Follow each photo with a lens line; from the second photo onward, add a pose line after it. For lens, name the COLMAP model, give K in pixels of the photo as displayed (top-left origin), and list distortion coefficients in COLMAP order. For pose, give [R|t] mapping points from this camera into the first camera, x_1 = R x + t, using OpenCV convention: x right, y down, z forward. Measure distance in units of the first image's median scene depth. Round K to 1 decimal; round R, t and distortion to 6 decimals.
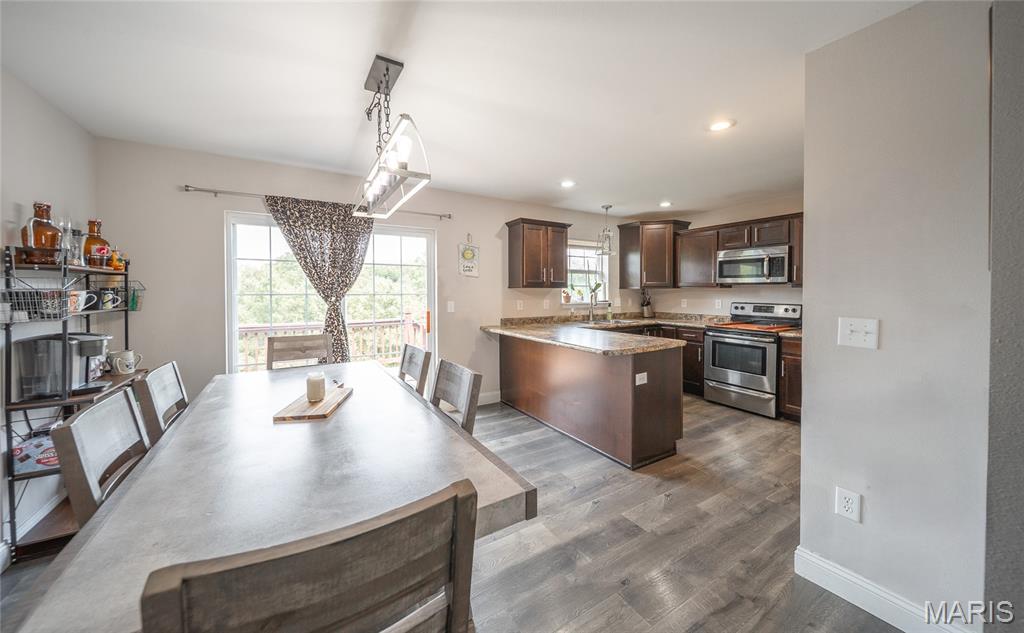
lens RADIAL K [[354.5, 0, 513.9], [0, 354.5, 294.5], [0, 0, 1]] dist [-0.001140, -0.000107]
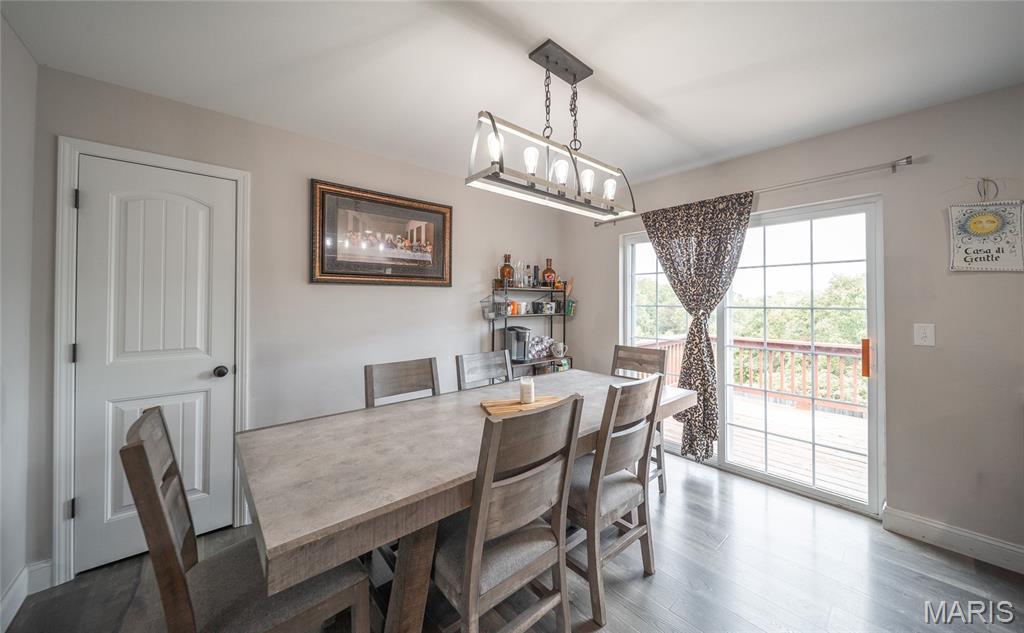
lens RADIAL K [[358.3, 0, 515.3], [0, 358.3, 300.3], [0, 0, 1]] dist [-0.002056, -0.000284]
pose [[0.167396, -0.004286, -0.985880, 0.241259], [-0.012826, 0.999896, -0.006525, -0.003982], [0.985806, 0.013737, 0.167324, 0.352403]]
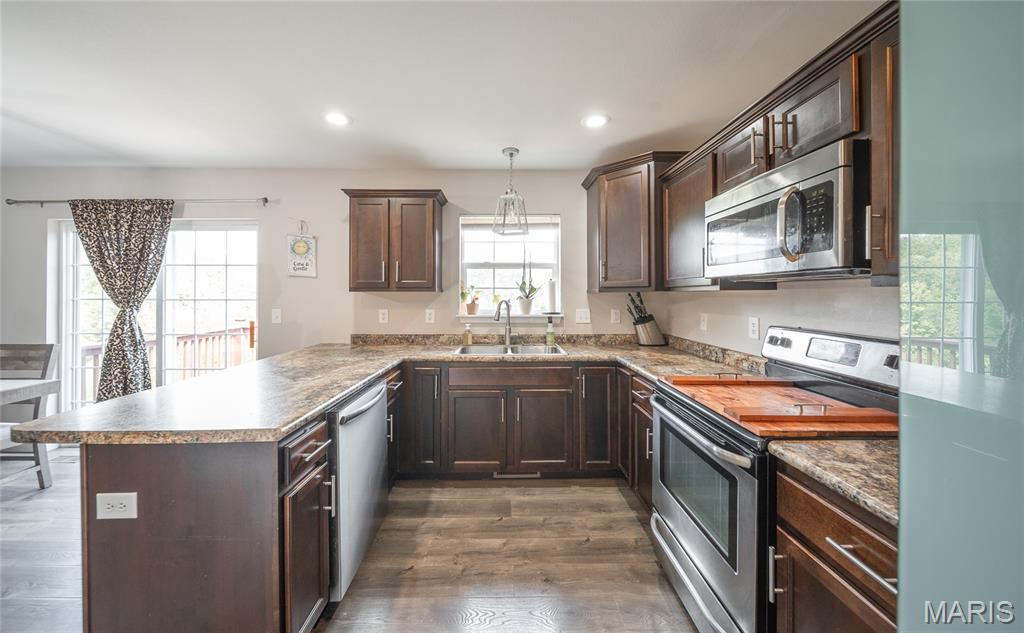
lens RADIAL K [[354.5, 0, 513.9], [0, 354.5, 294.5], [0, 0, 1]] dist [-0.001140, -0.000107]
pose [[0.857684, 0.000256, -0.514177, 0.702206], [-0.005994, 0.999937, -0.009501, -0.009230], [0.514142, 0.011231, 0.857632, 0.628039]]
